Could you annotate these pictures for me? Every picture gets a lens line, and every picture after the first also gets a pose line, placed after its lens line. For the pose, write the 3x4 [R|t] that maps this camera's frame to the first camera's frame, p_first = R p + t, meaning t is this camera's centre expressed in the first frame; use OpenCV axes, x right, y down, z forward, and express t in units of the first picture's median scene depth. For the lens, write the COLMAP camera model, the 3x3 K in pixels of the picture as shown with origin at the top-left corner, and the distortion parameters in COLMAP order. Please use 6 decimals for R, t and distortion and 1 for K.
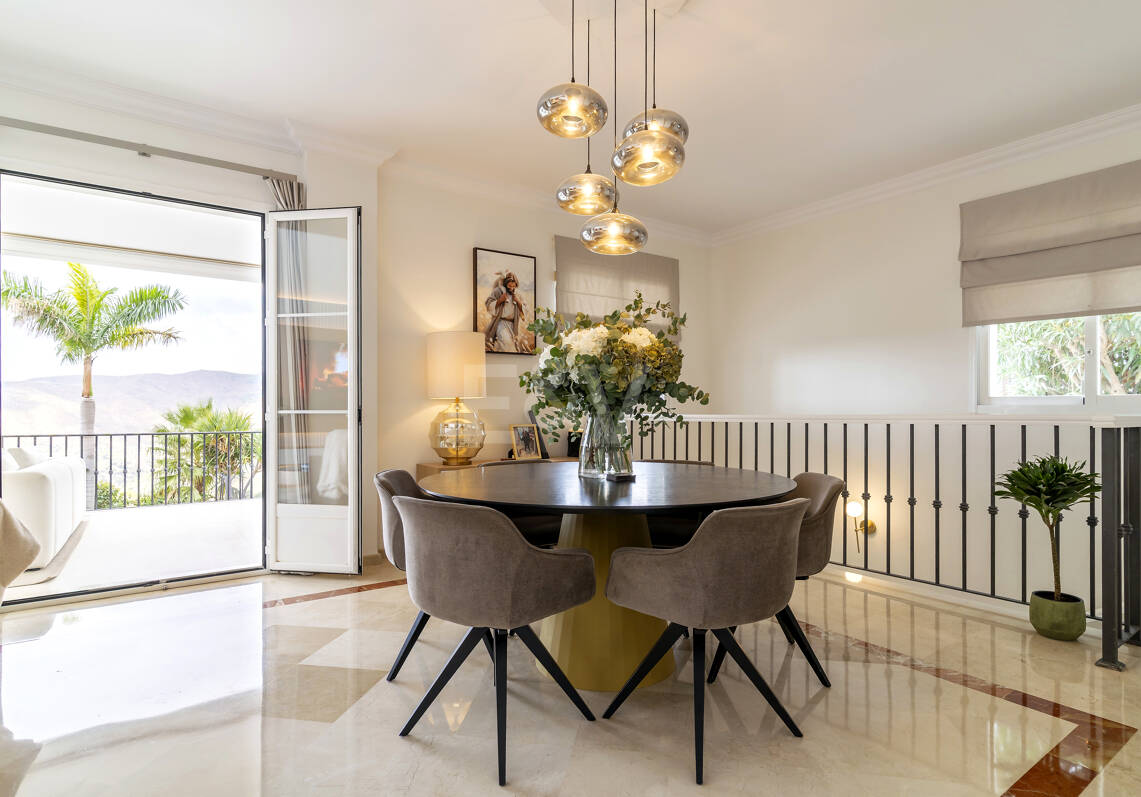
lens RADIAL K [[606.4, 0, 569.4], [0, 606.4, 417.8], [0, 0, 1]] dist [0.005022, 0.000296]
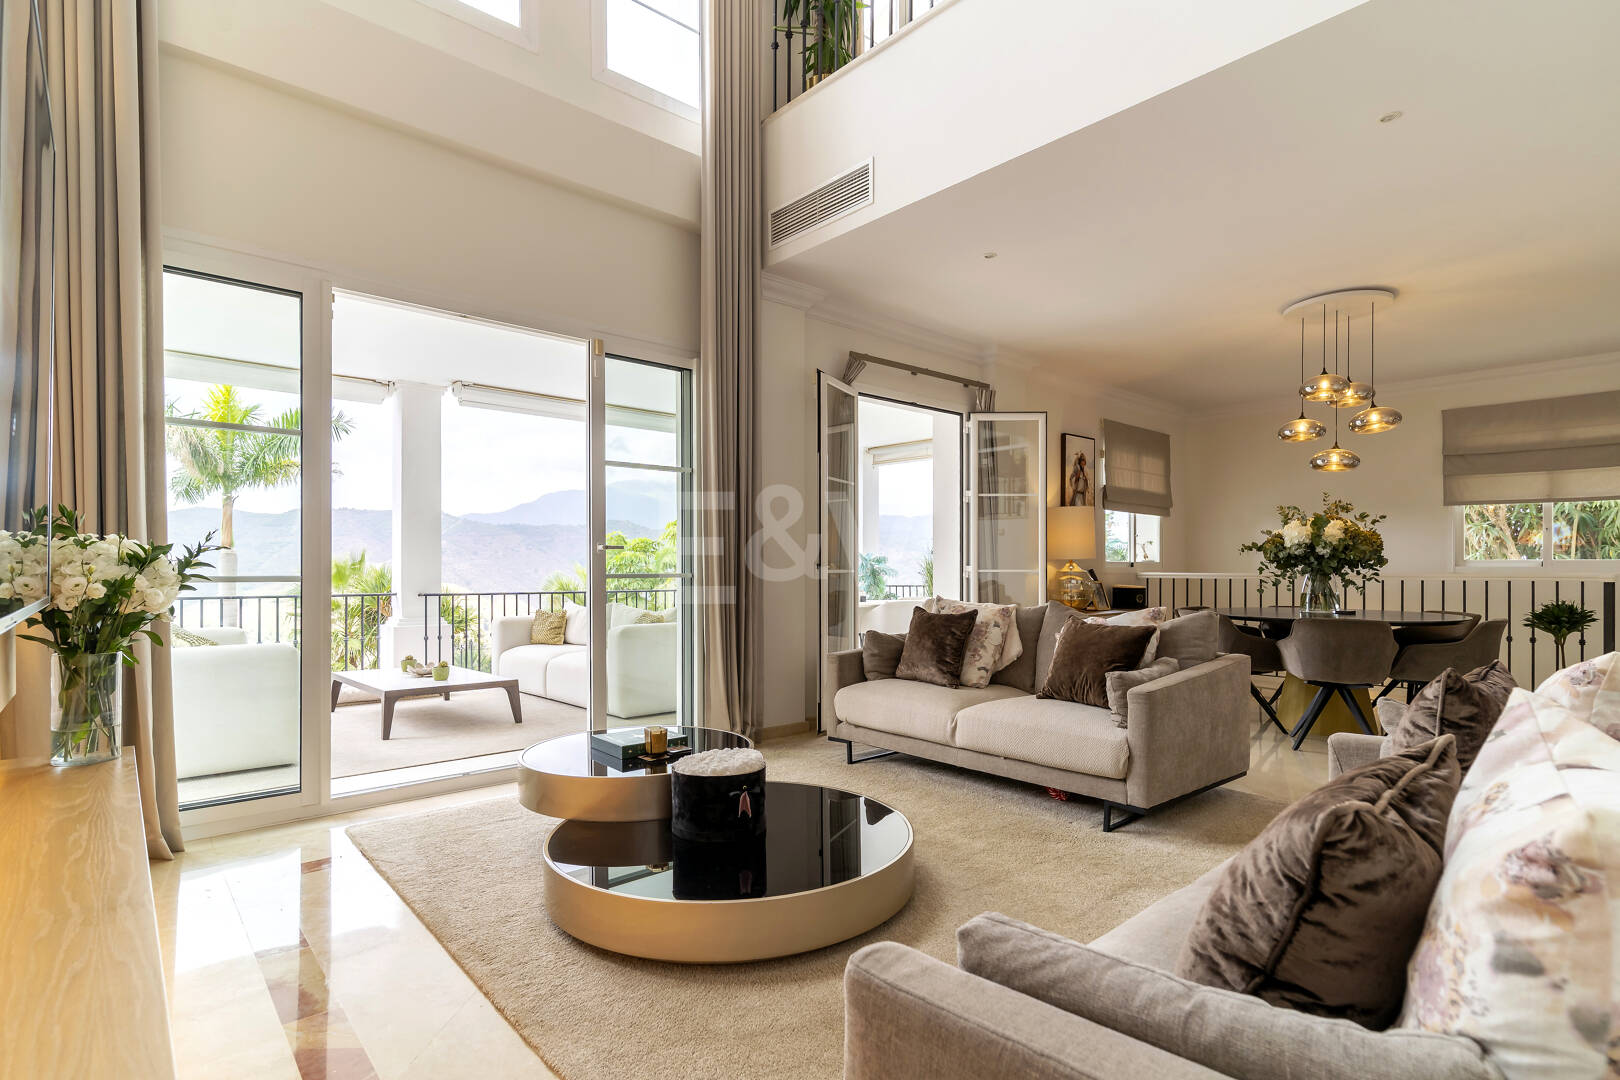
lens RADIAL K [[801.6, 0, 813.8], [0, 801.6, 545.6], [0, 0, 1]] dist [-0.003465, 0.000159]
pose [[0.993101, 0.004833, 0.117164, -0.821570], [-0.000592, 0.999344, -0.036205, -0.004838], [-0.117263, 0.035886, 0.992452, -0.482025]]
